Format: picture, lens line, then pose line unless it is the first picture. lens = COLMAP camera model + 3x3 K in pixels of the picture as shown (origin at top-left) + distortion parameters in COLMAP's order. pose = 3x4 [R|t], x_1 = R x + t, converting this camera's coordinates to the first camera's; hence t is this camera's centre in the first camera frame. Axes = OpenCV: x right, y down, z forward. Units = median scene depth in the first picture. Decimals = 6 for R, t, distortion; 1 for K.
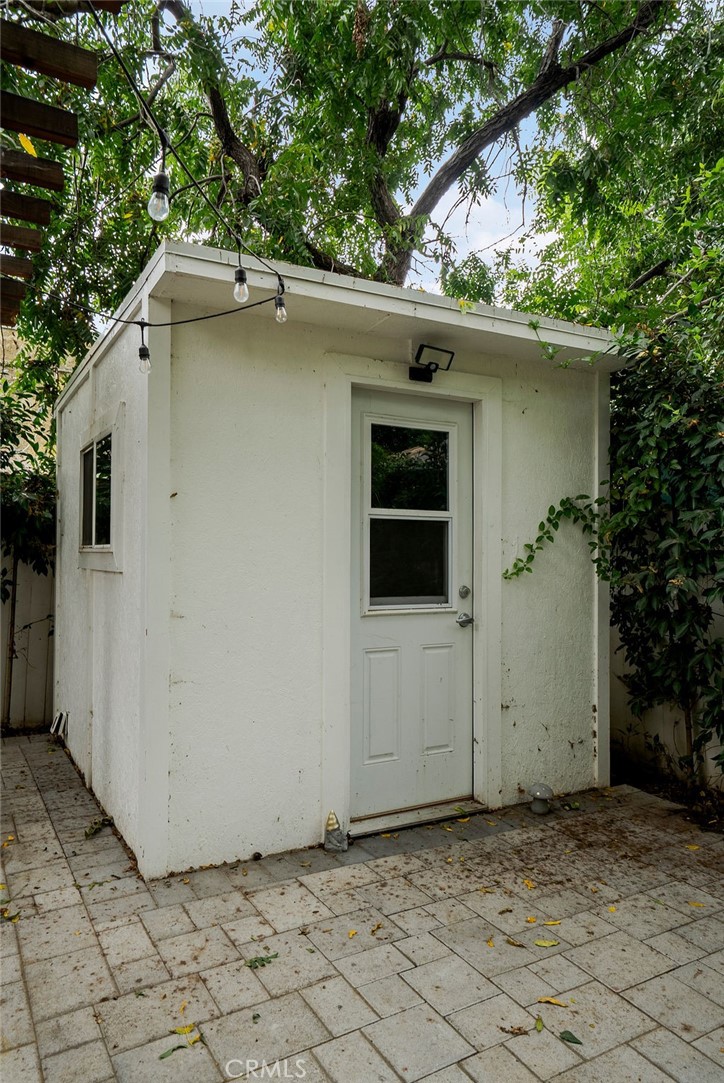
lens RADIAL K [[681.0, 0, 362.0], [0, 681.0, 541.5], [0, 0, 1]] dist [0.005008, 0.000855]
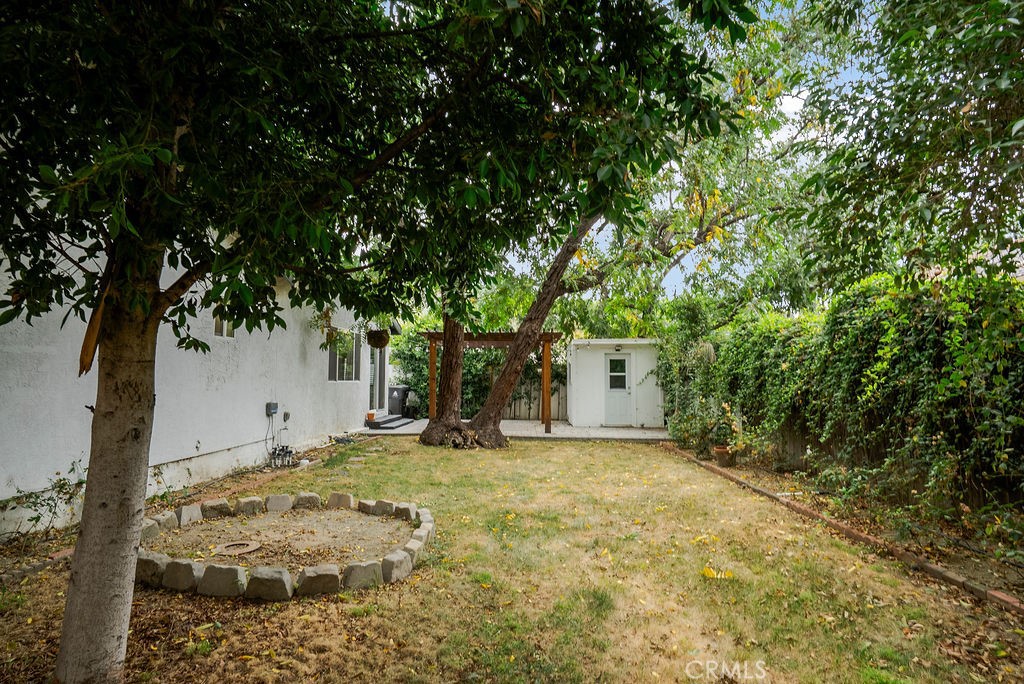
lens RADIAL K [[583.9, 0, 512.0], [0, 583.9, 342.0], [0, 0, 1]] dist [-0.034487, 0.001220]
pose [[0.835820, -0.045400, -0.547123, 1.964088], [0.013674, 0.997987, -0.061923, -0.016224], [0.548833, 0.044276, 0.834759, -3.488360]]
